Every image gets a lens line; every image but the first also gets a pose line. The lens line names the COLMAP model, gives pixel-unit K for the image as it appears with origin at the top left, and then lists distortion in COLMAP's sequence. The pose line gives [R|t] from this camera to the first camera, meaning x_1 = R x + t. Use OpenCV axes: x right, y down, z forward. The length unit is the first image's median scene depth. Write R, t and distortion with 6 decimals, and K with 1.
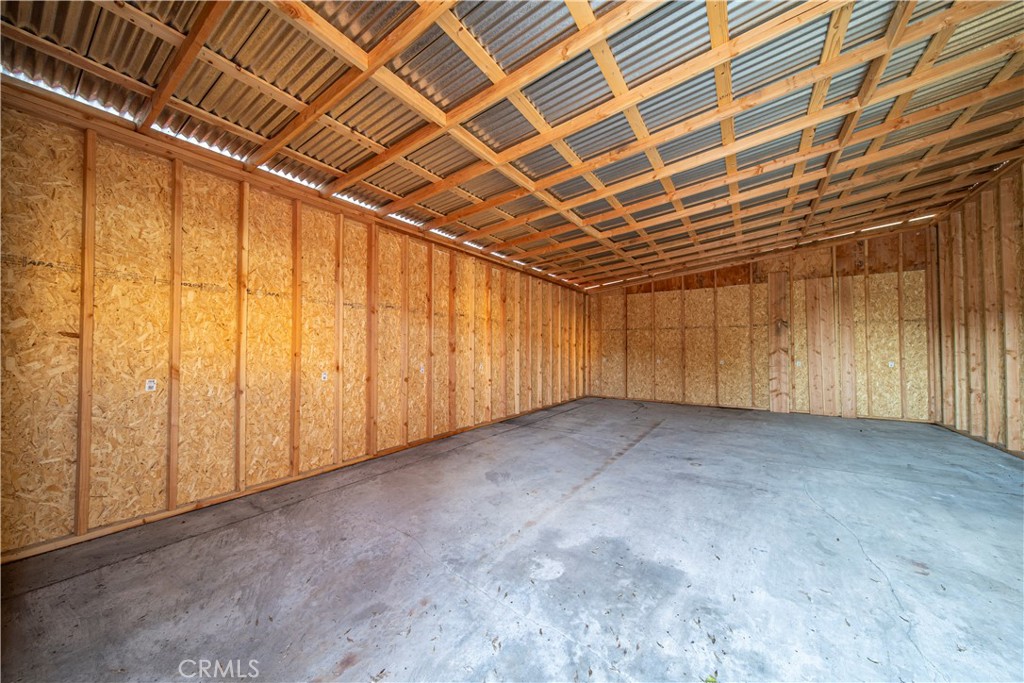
lens RADIAL K [[360.0, 0, 508.8], [0, 360.0, 345.5], [0, 0, 1]] dist [0.001743, -0.001546]
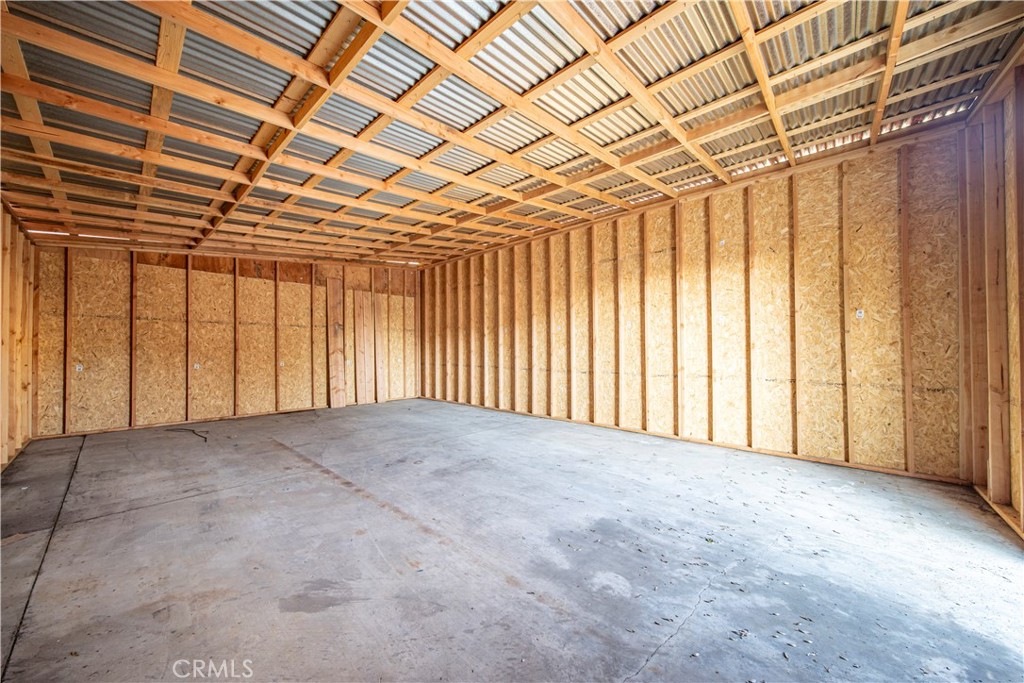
lens RADIAL K [[360.0, 0, 508.8], [0, 360.0, 345.5], [0, 0, 1]] dist [0.001743, -0.001546]
pose [[0.149161, 0.011155, 0.988750, -0.229921], [-0.012486, 0.999878, -0.009397, 0.001309], [-0.988734, -0.010944, 0.149282, 0.295755]]
